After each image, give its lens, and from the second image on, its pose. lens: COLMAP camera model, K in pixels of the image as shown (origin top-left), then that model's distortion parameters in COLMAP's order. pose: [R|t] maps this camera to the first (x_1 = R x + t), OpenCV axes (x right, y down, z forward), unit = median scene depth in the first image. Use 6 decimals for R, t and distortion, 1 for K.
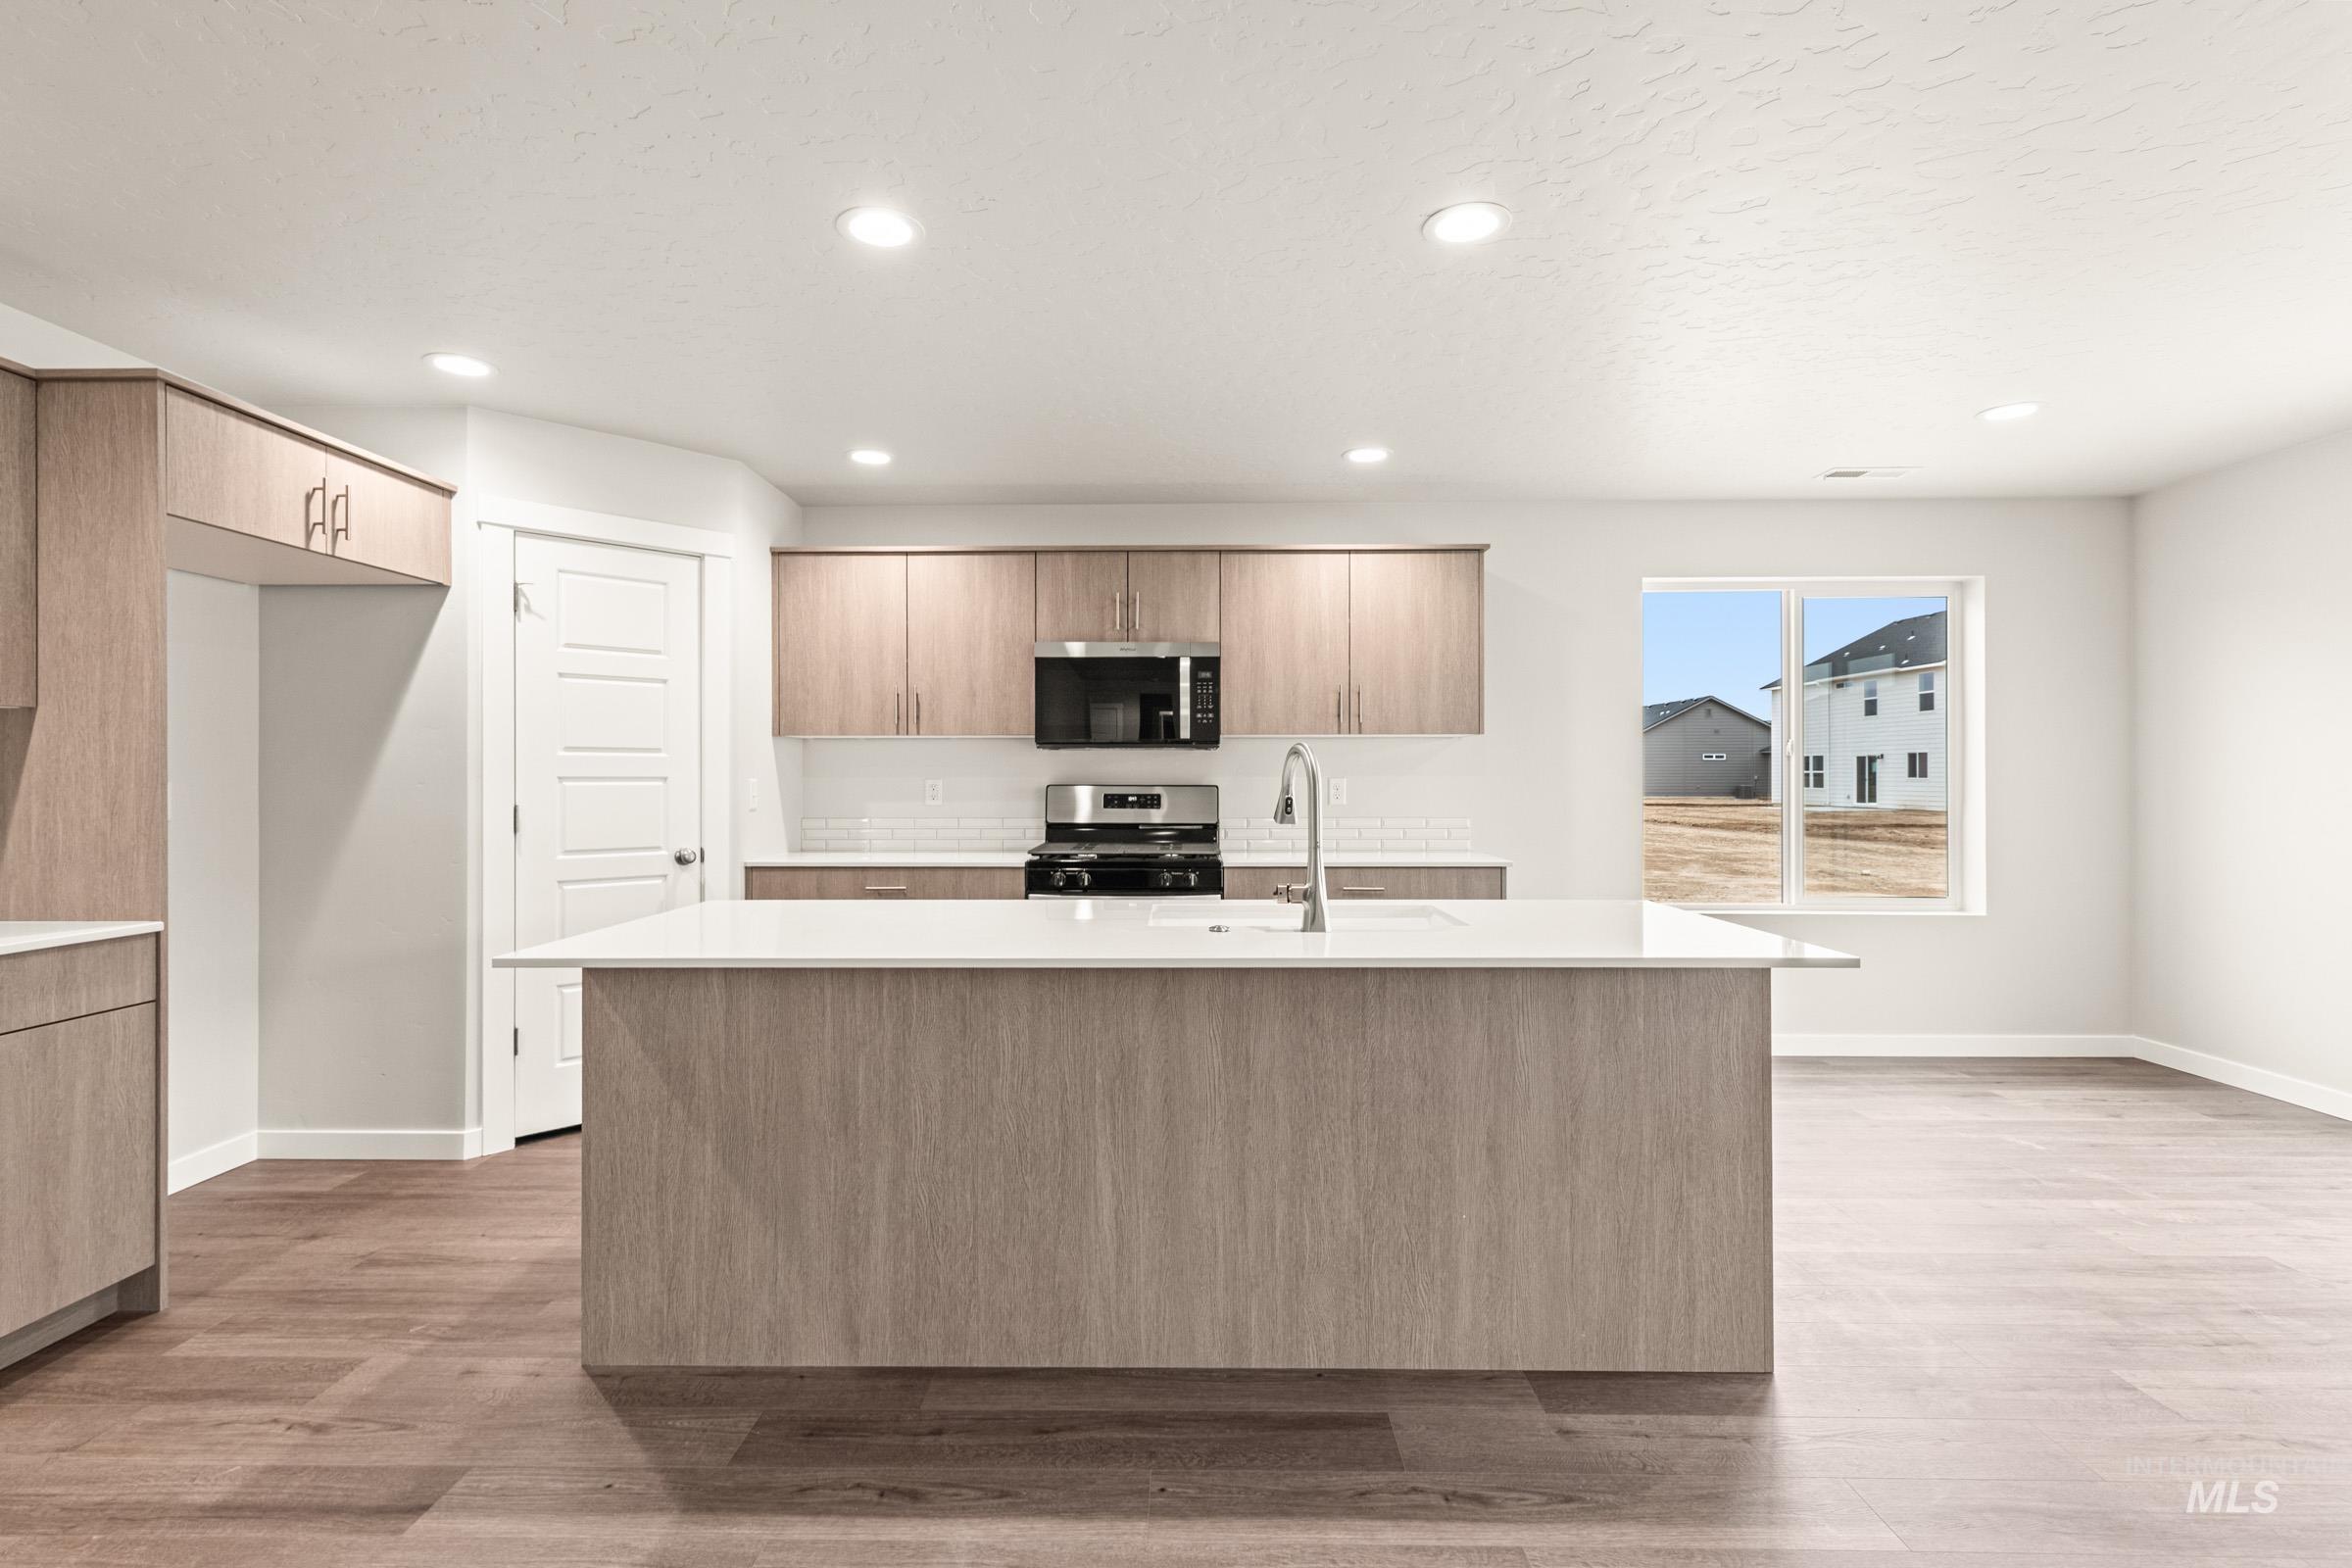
lens RADIAL K [[1143.6, 0, 1127.0], [0, 1143.6, 769.0], [0, 0, 1]] dist [0.001187, -0.000249]
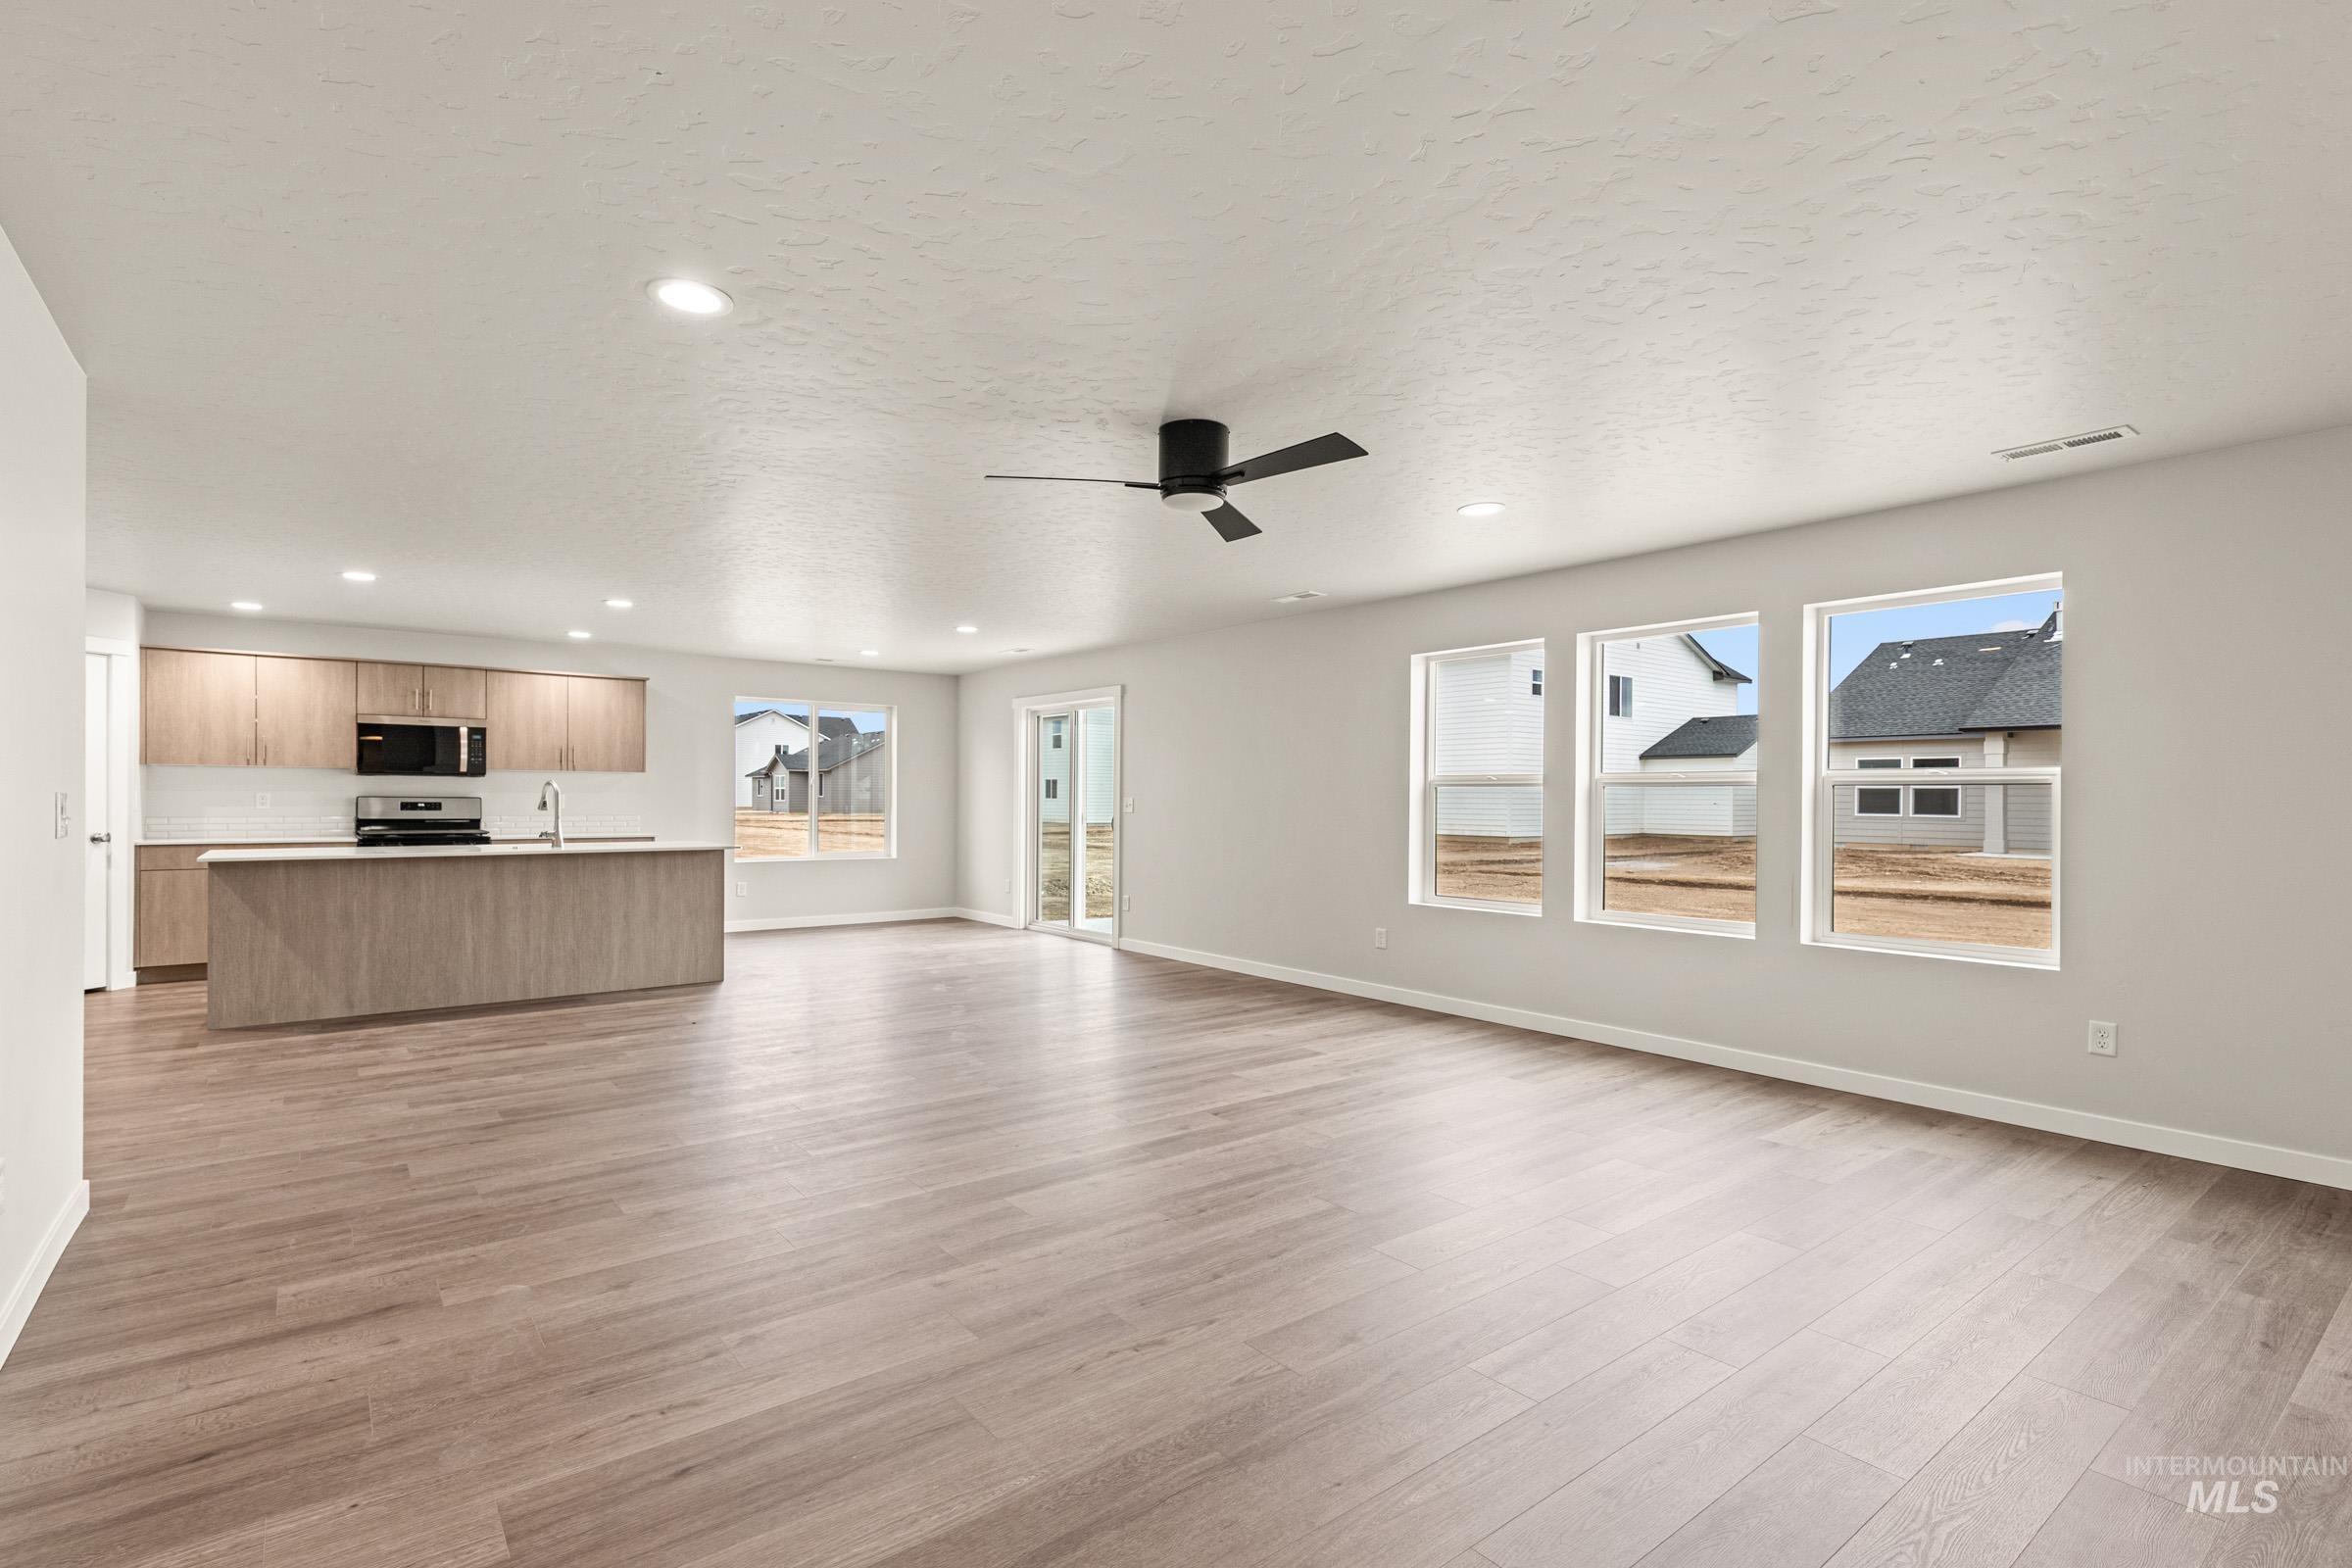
lens RADIAL K [[1119.2, 0, 1262.4], [0, 1119.2, 807.6], [0, 0, 1]] dist [0.011630, 0.000250]
pose [[0.728335, 0.000070, 0.685221, -0.253482], [-0.012032, 0.999847, 0.012686, -0.007279], [-0.685115, -0.017484, 0.728225, -1.194819]]
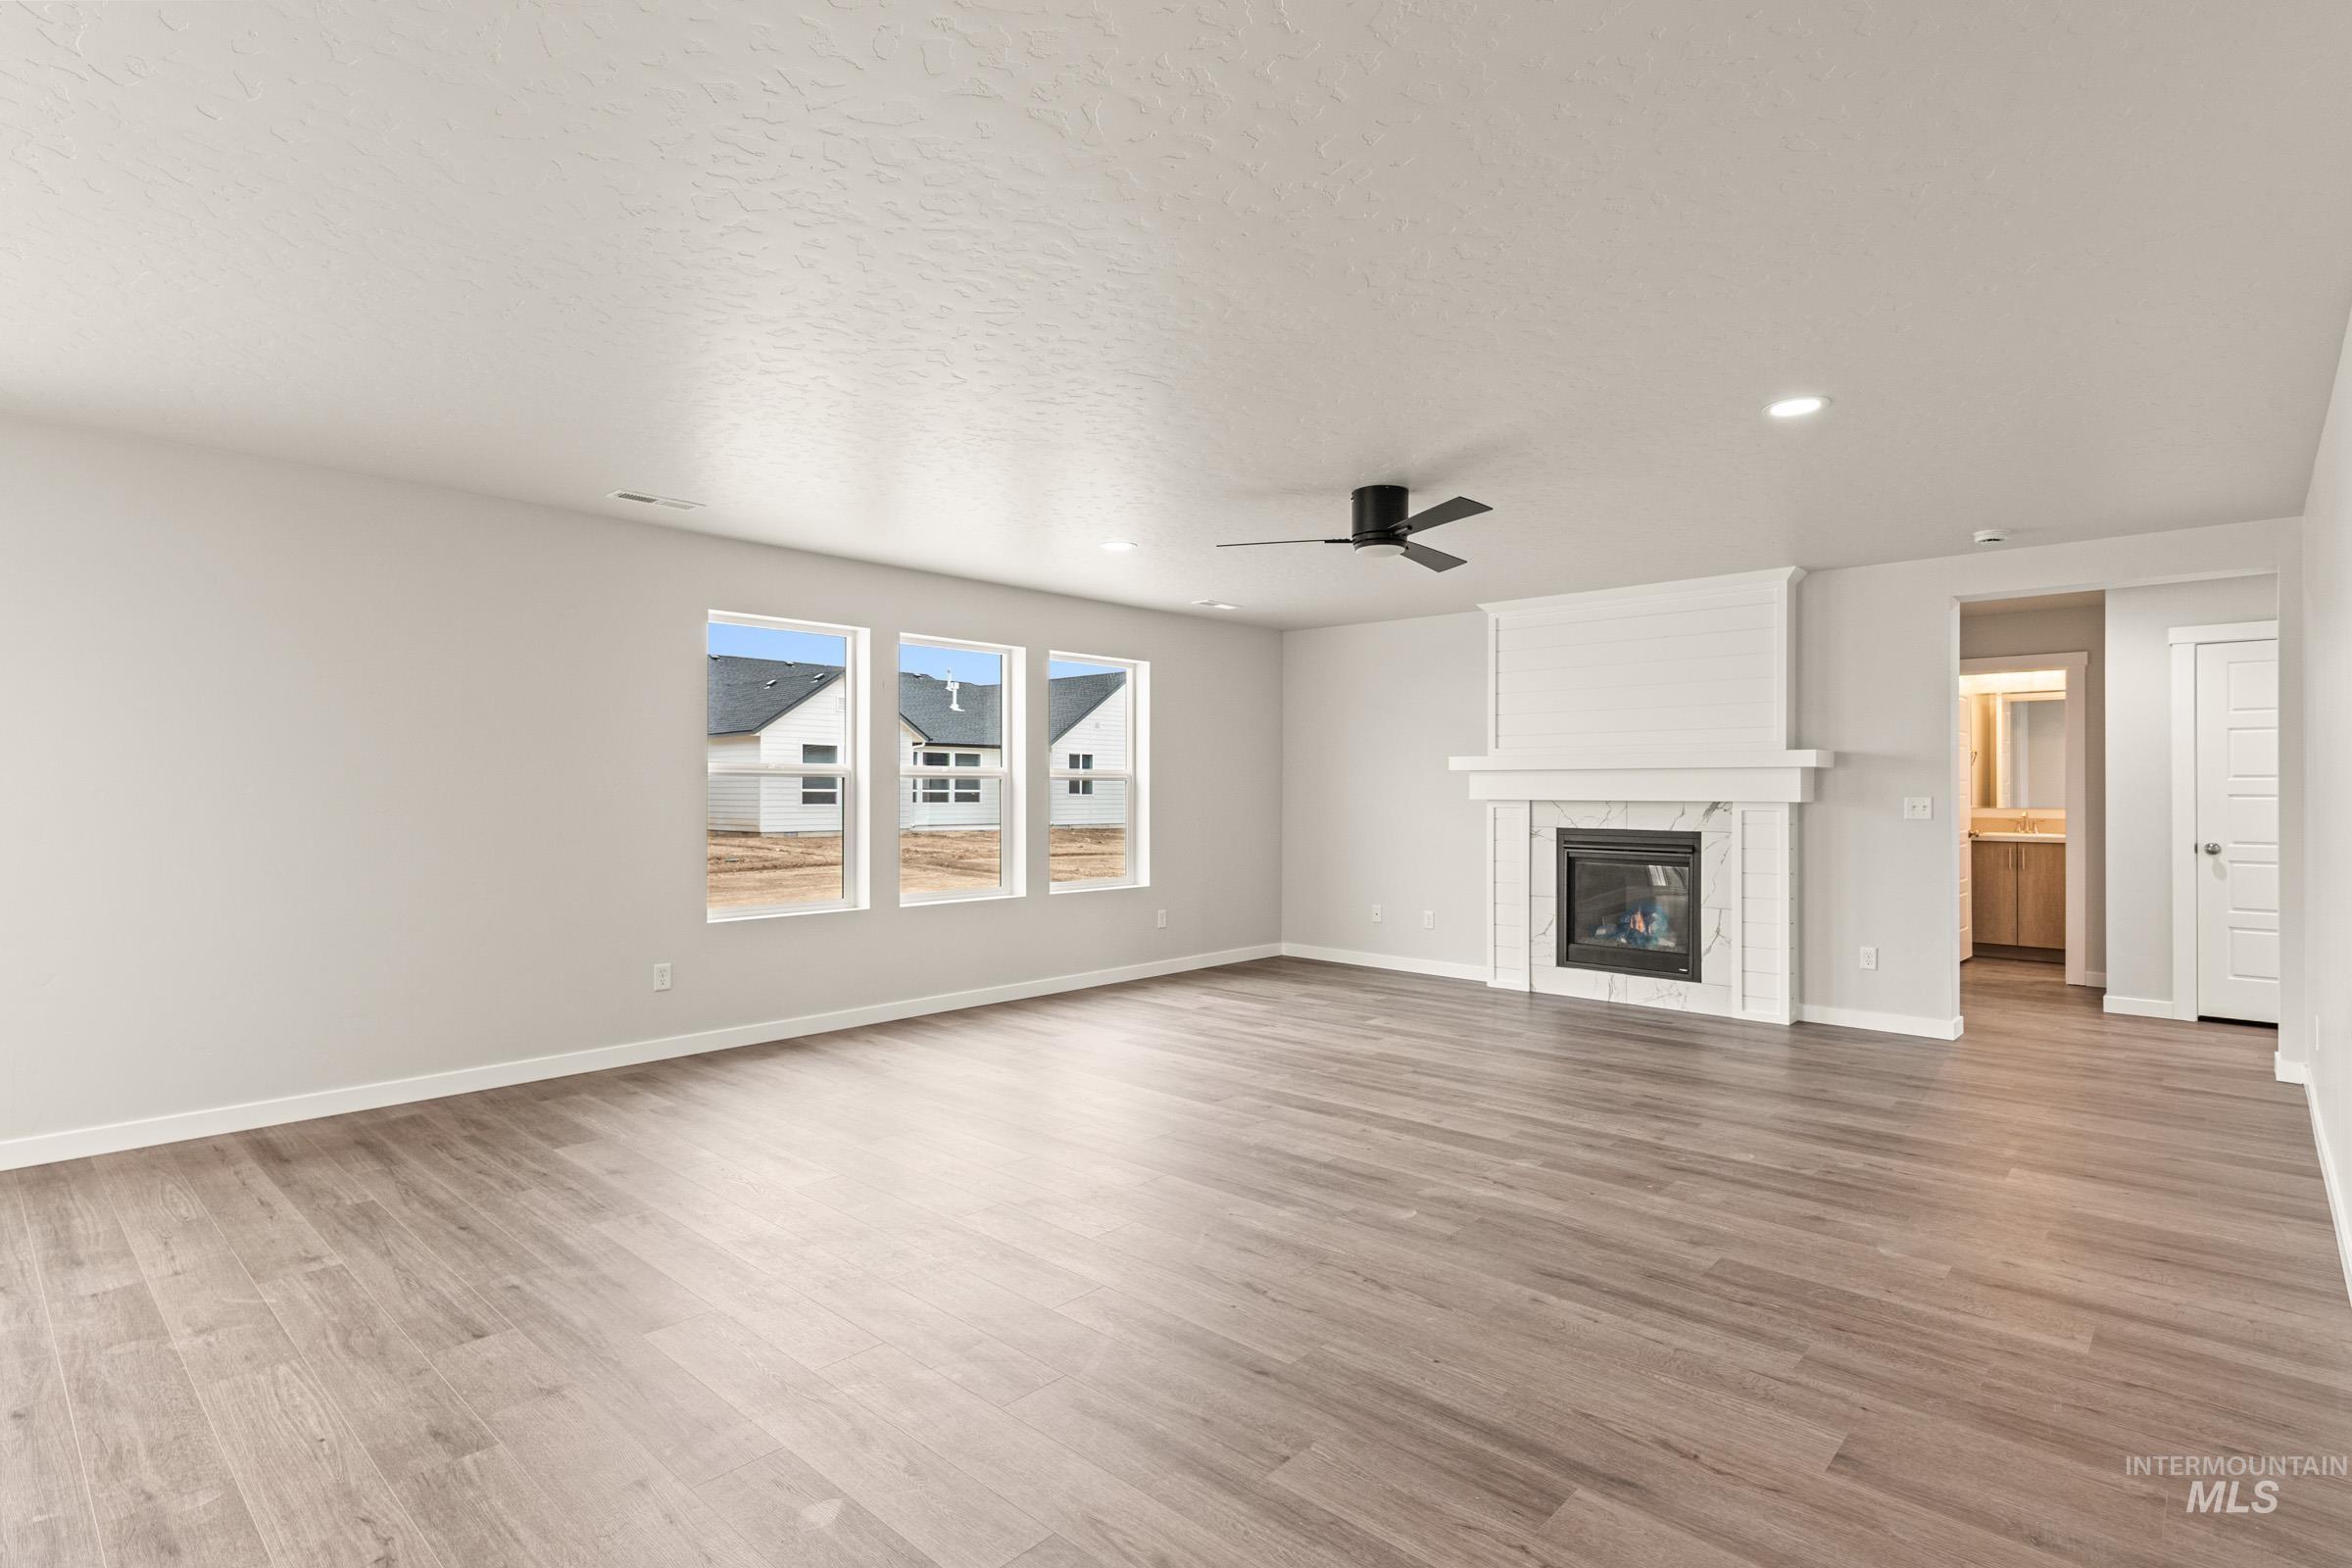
lens RADIAL K [[1133.2, 0, 1137.8], [0, 1133.2, 783.2], [0, 0, 1]] dist [0.014942, 0.000549]
pose [[-0.755515, 0.002308, 0.655127, -0.239734], [-0.006889, 0.999911, -0.011468, -0.004661], [-0.655095, -0.013178, -0.755432, 0.368944]]
